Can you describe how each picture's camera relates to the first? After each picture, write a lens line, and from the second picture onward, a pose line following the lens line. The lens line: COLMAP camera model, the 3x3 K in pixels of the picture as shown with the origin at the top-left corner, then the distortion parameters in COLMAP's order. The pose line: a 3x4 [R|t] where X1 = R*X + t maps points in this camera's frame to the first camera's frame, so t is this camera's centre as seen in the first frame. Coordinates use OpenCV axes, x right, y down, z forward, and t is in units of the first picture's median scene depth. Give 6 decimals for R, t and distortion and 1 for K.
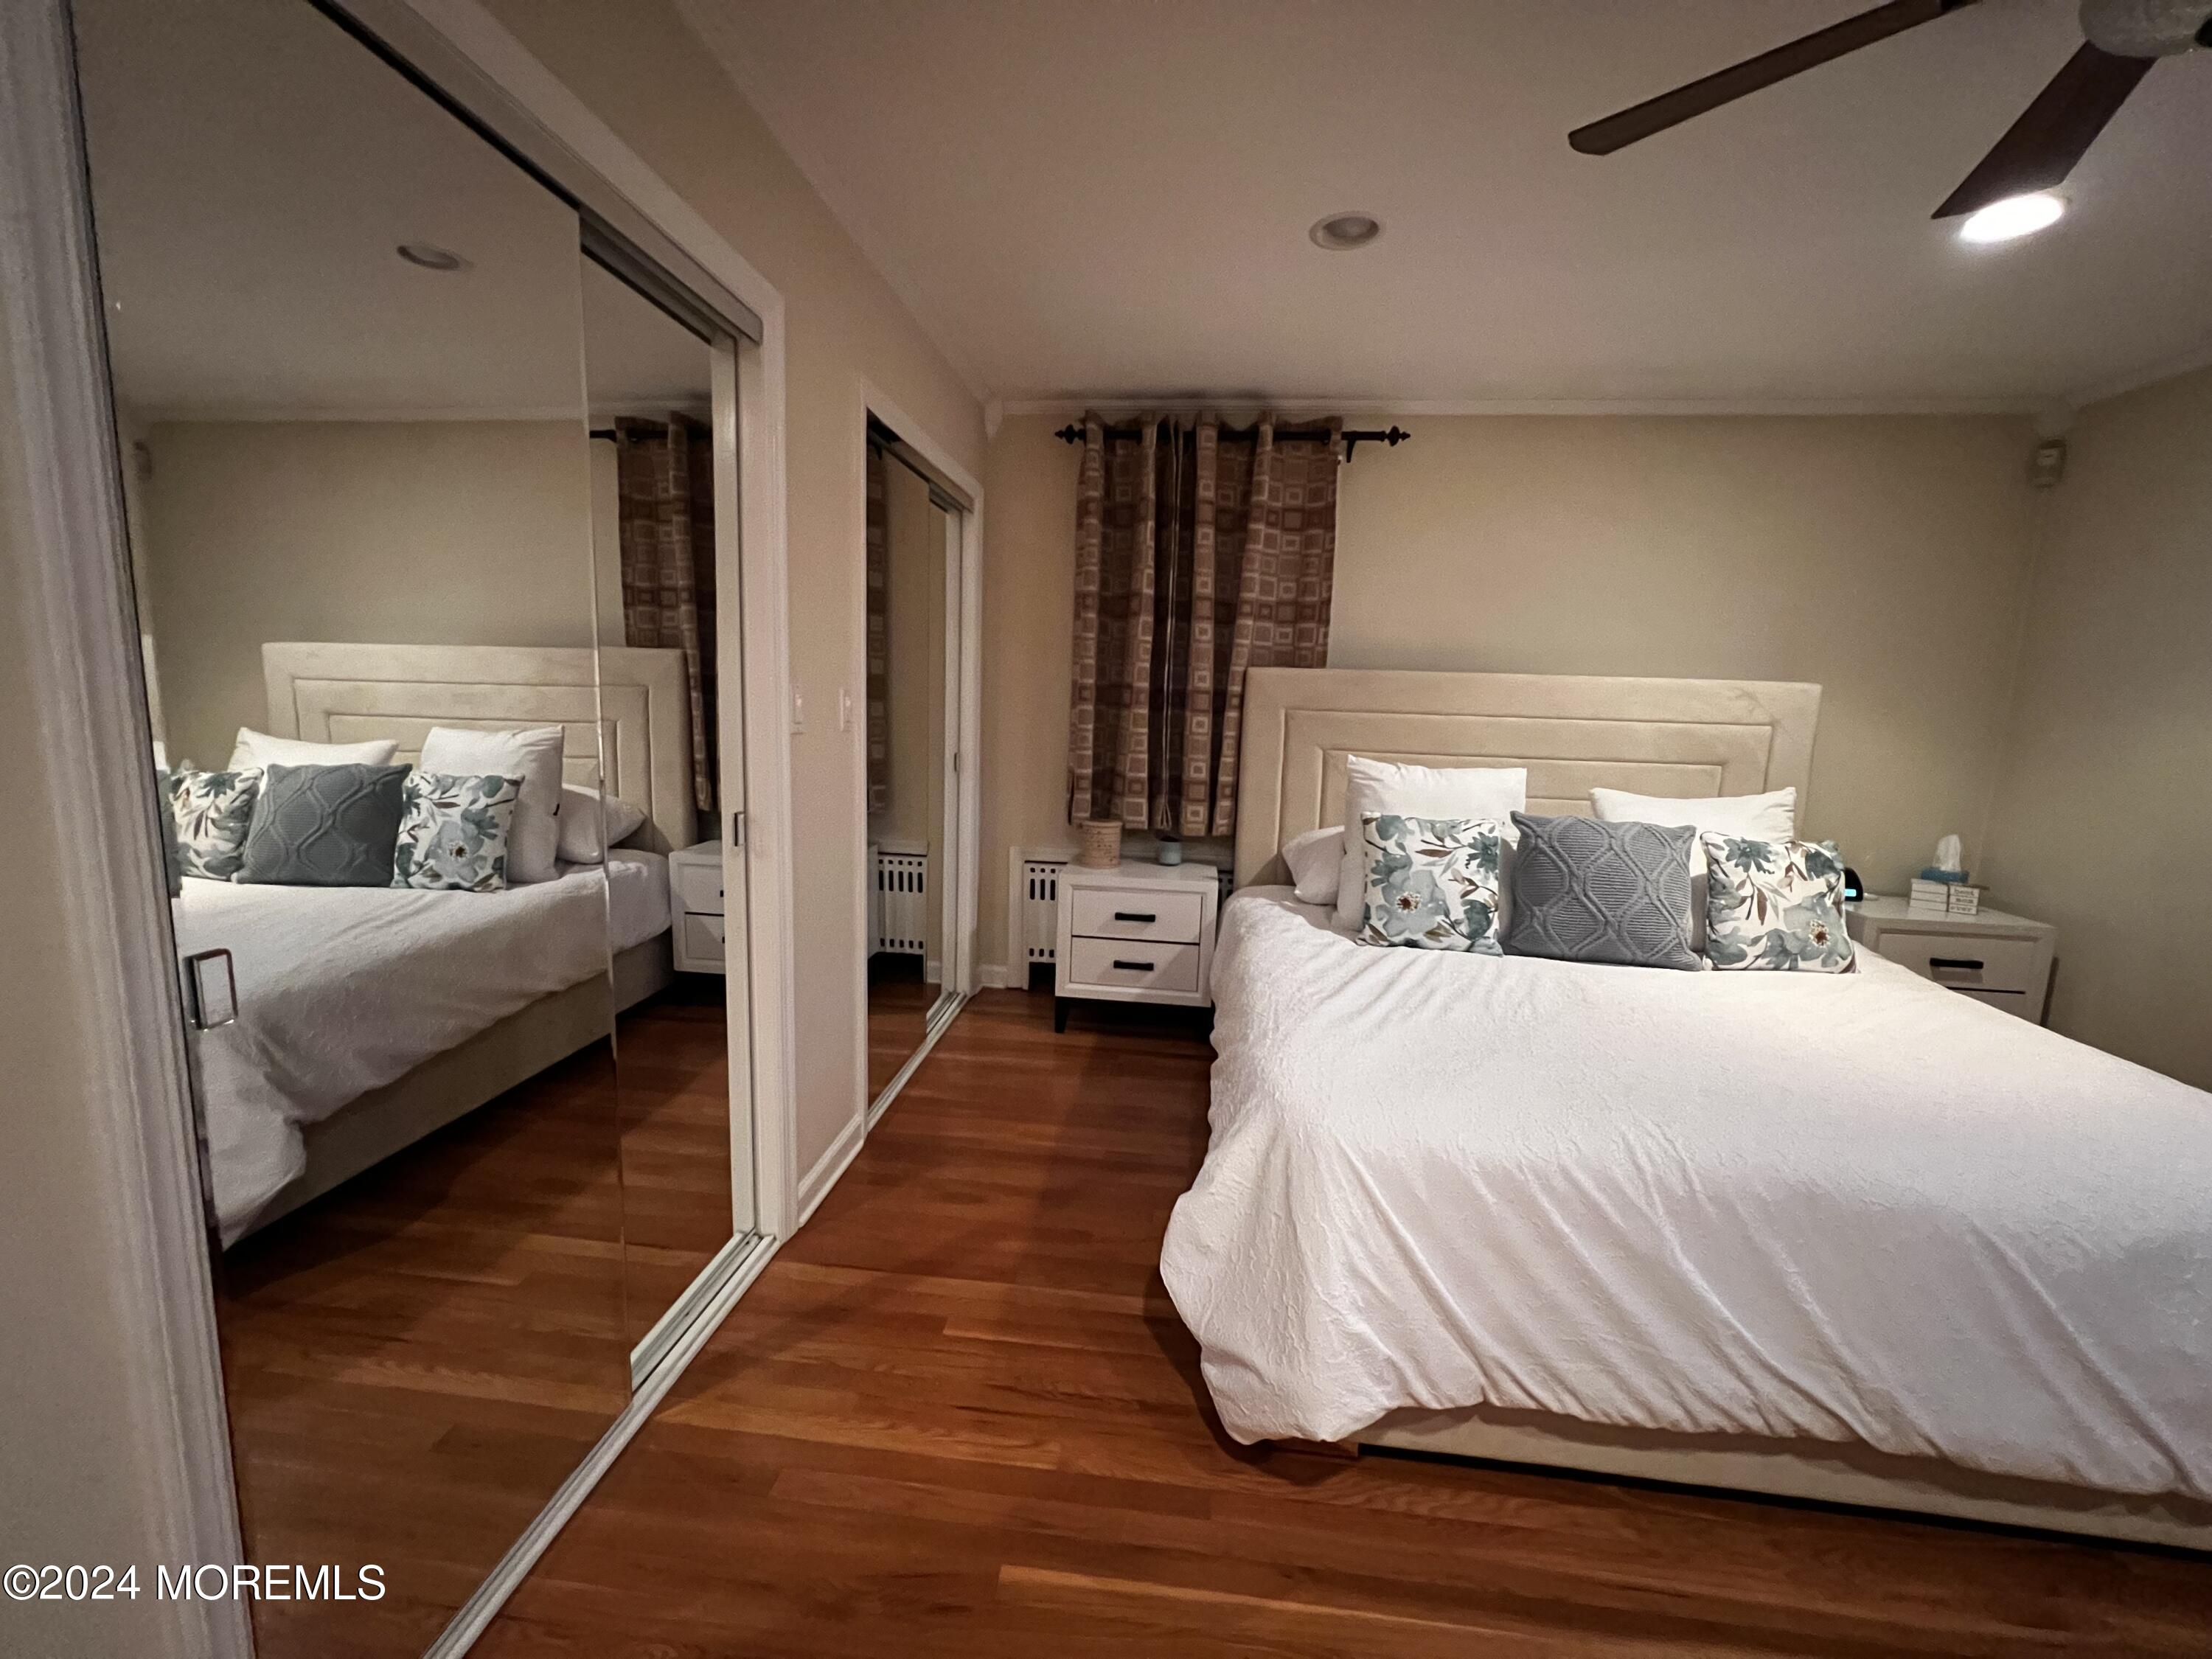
lens RADIAL K [[886.6, 0, 1105.3], [0, 886.6, 823.3], [0, 0, 1]] dist [0.000820, 0.000100]
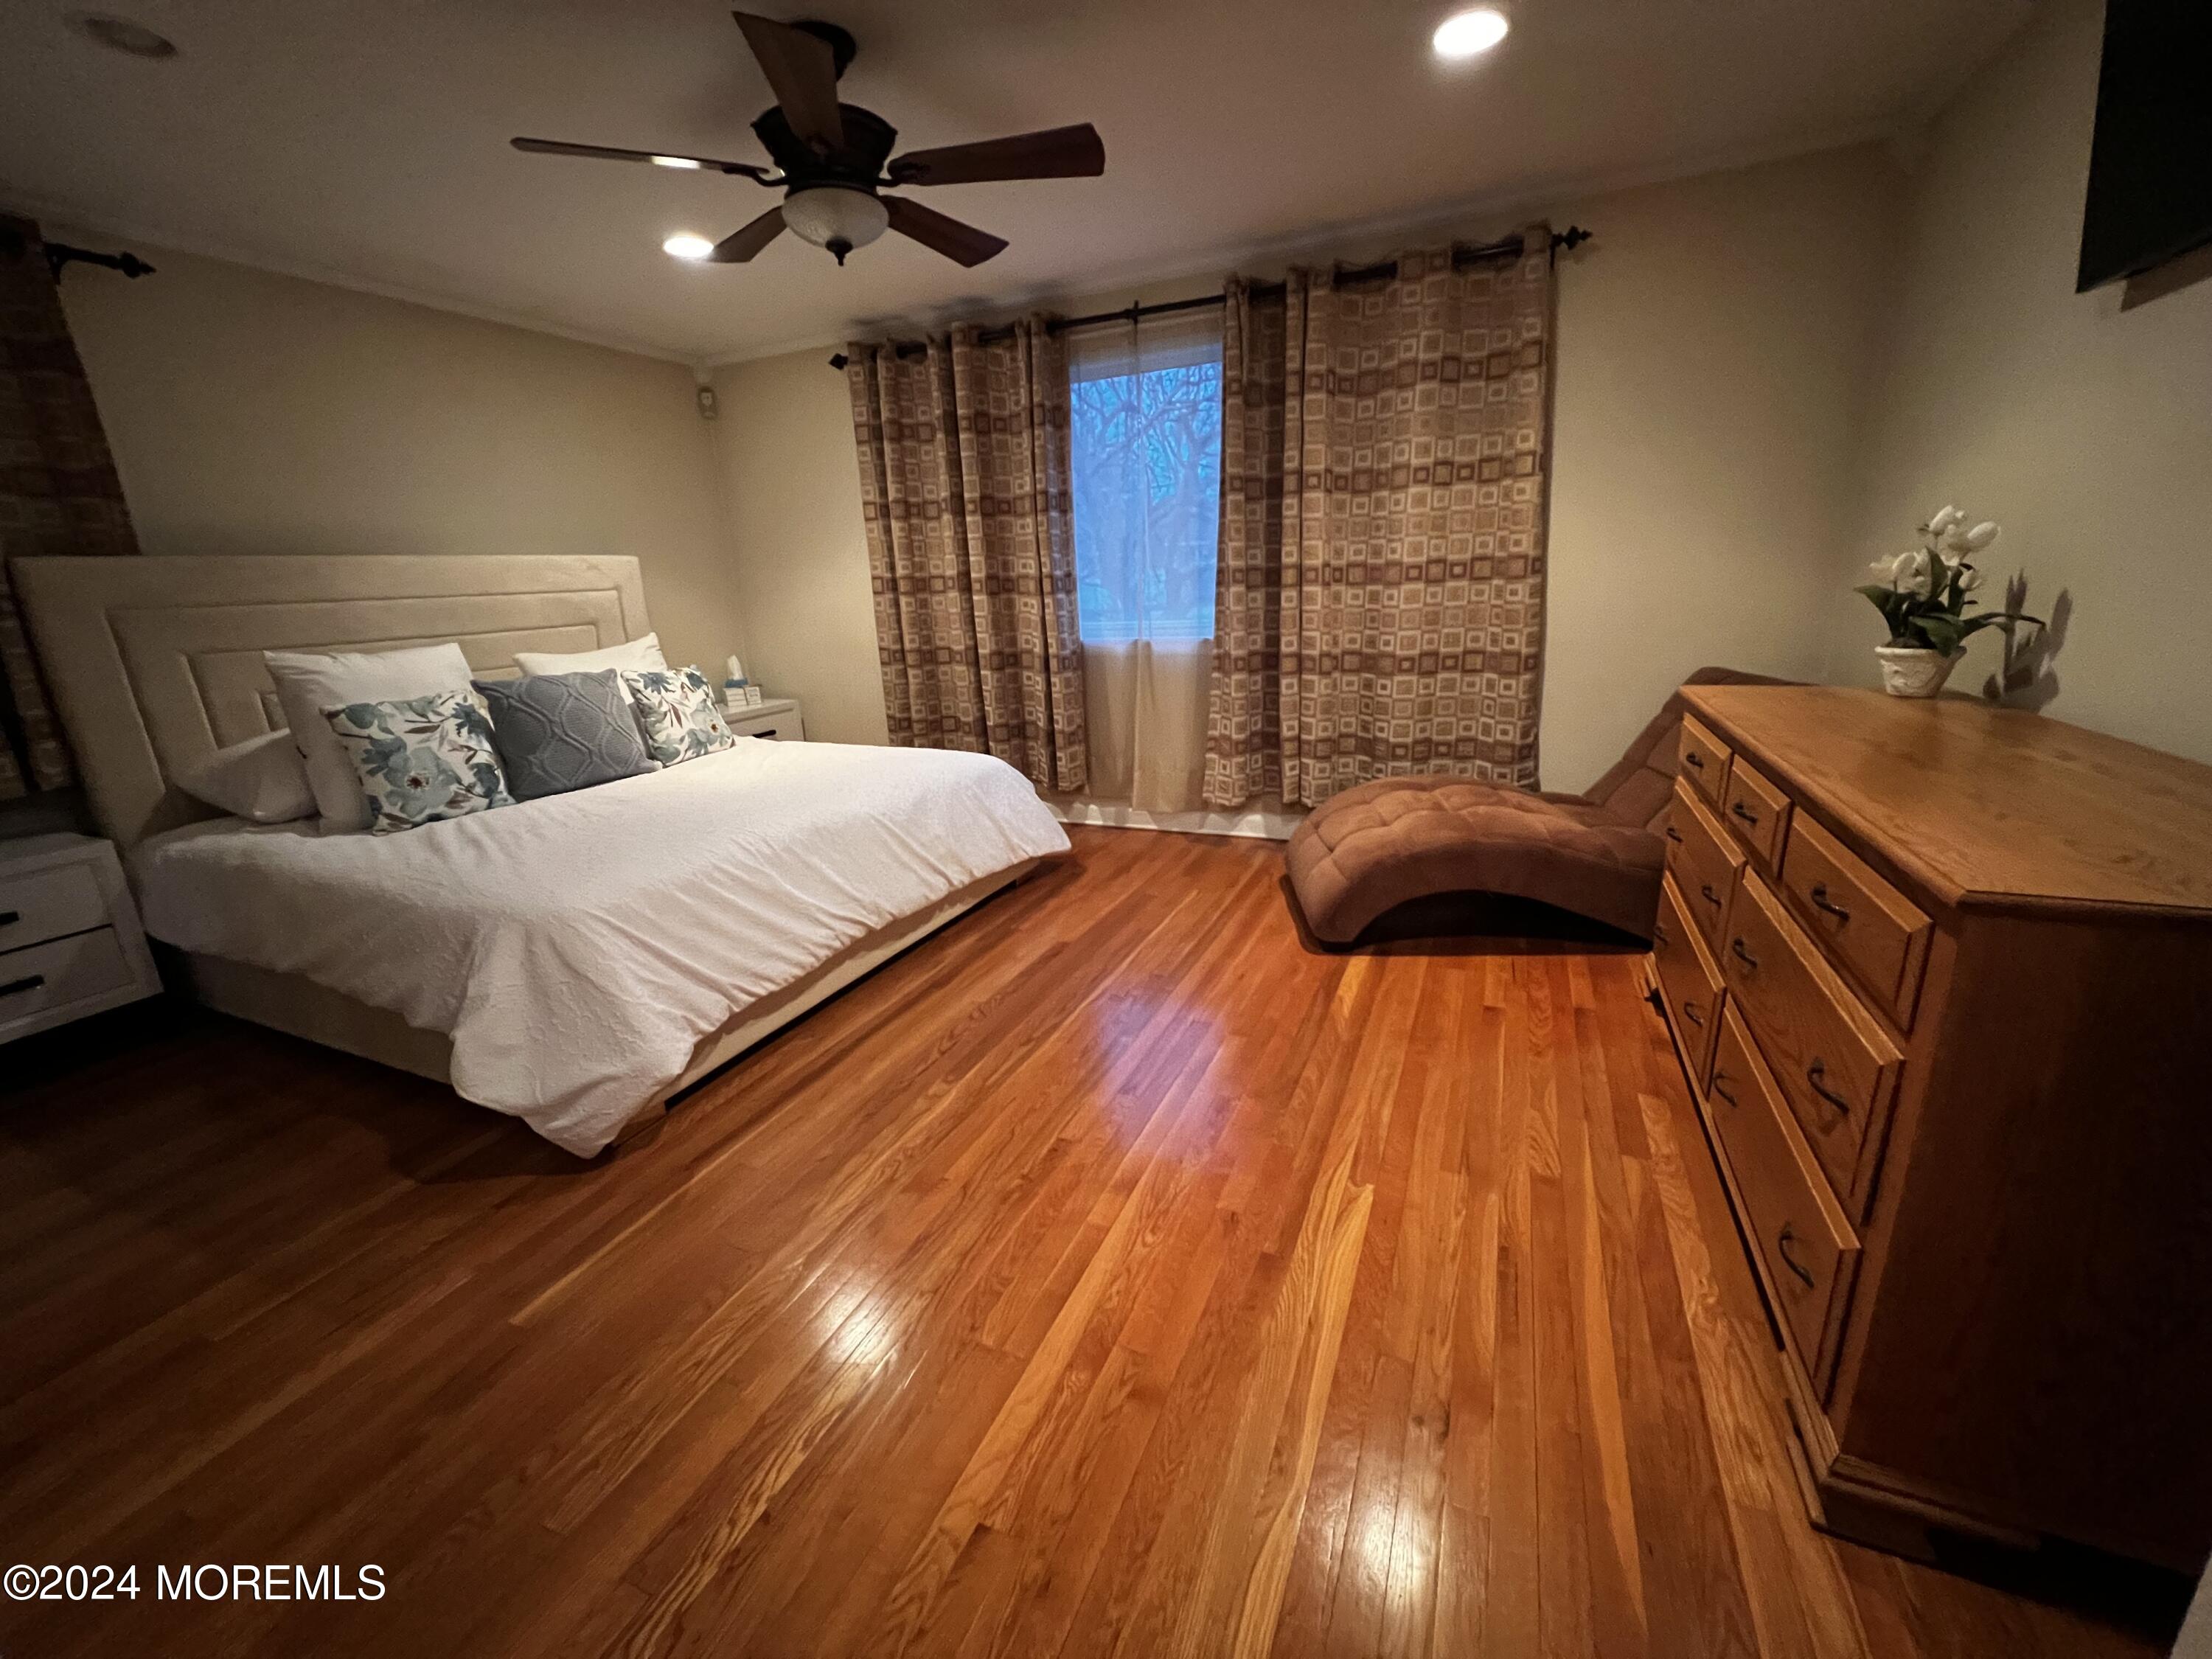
lens RADIAL K [[886.6, 0, 1103.4], [0, 886.6, 827.8], [0, 0, 1]] dist [0.000820, 0.000100]
pose [[0.306804, -0.307129, 0.900857, -0.368868], [0.190873, 0.947130, 0.257900, 0.026370], [-0.932437, 0.092824, 0.349206, -0.112096]]
